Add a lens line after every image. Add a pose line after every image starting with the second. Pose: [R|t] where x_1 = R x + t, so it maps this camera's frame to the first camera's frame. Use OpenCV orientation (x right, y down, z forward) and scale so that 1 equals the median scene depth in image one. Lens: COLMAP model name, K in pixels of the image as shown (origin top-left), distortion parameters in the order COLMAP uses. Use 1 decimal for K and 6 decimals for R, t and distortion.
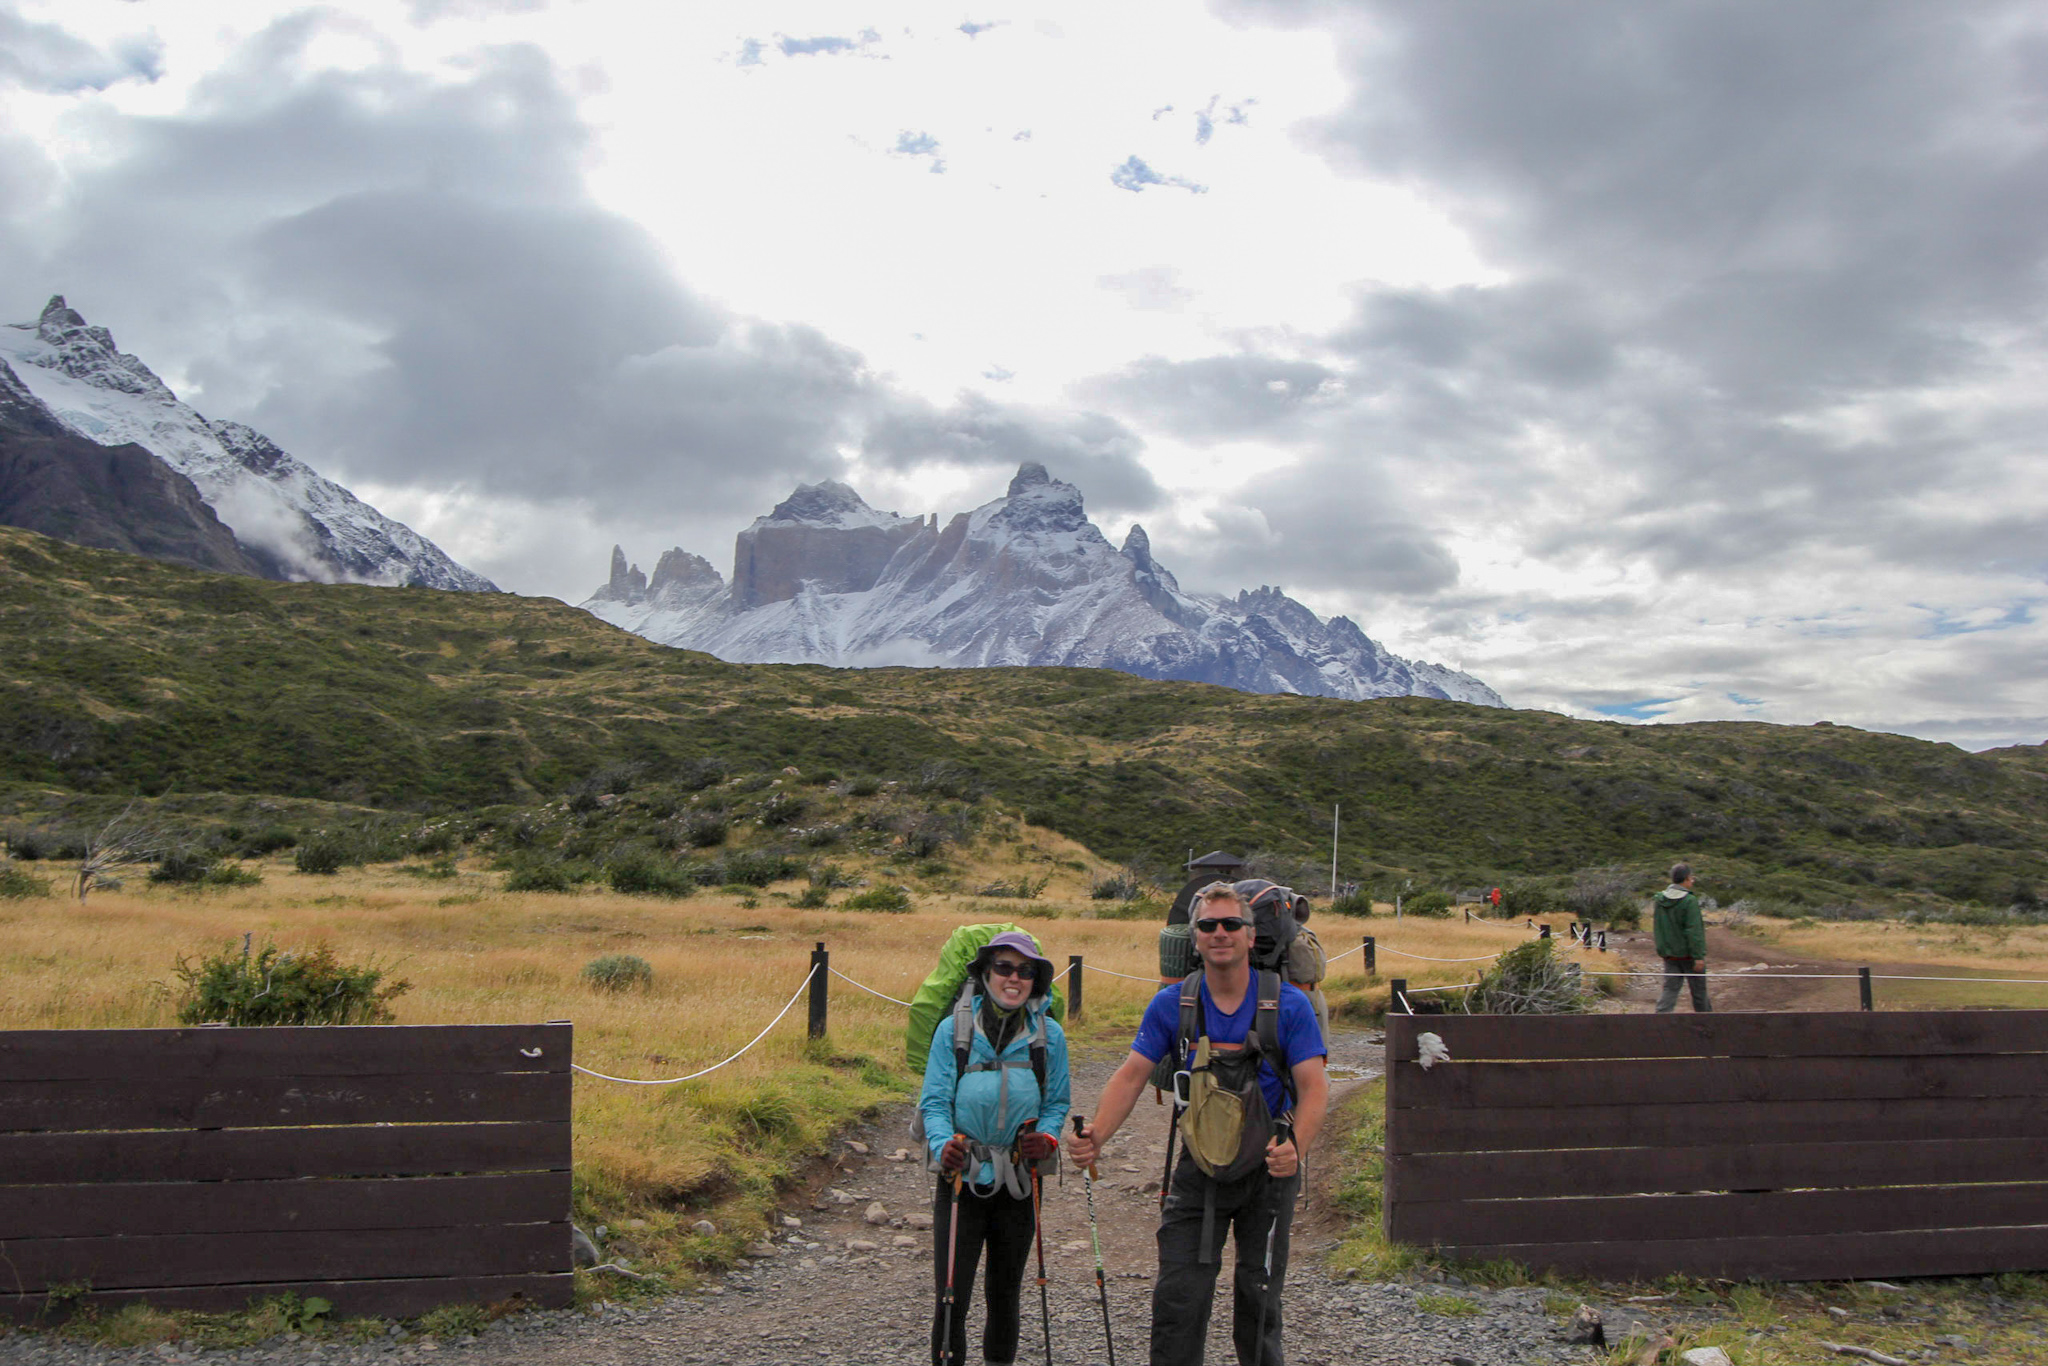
lens RADIAL K [[2095.8, 0, 1024.2], [0, 2095.8, 684.4], [0, 0, 1]] dist [-0.001899, 0.000000]
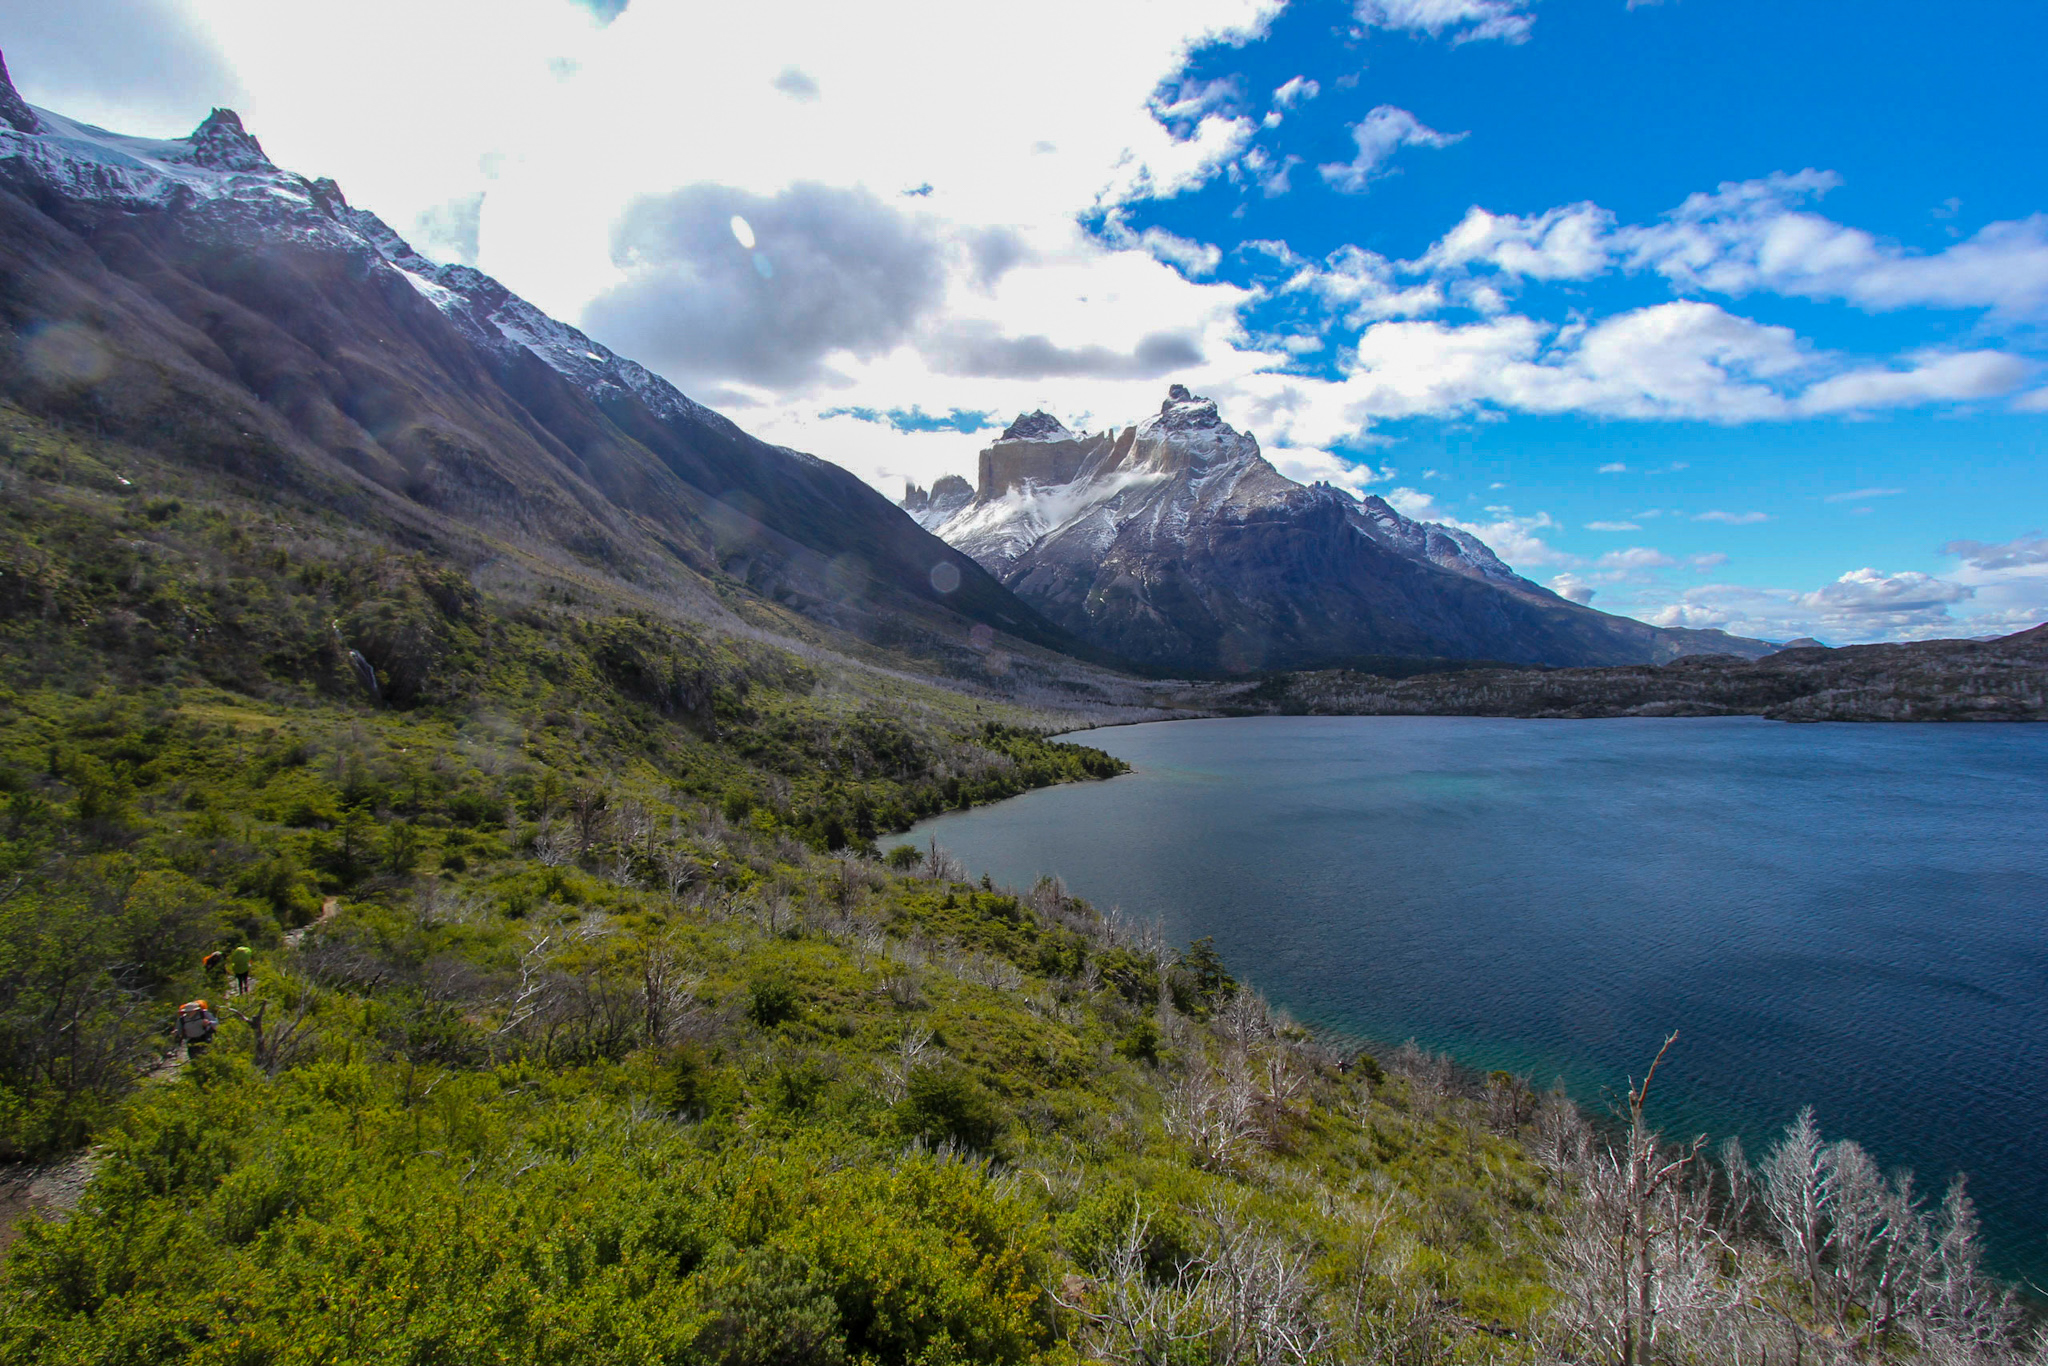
lens RADIAL K [[931.0, 0, 1024.4], [0, 931.0, 683.2], [0, 0, 1]] dist [-0.003007, -0.000430]
pose [[0.992702, -0.037564, -0.114593, -0.037067], [0.049419, 0.993511, 0.102434, 0.027502], [0.110001, -0.107349, 0.988117, 0.346588]]
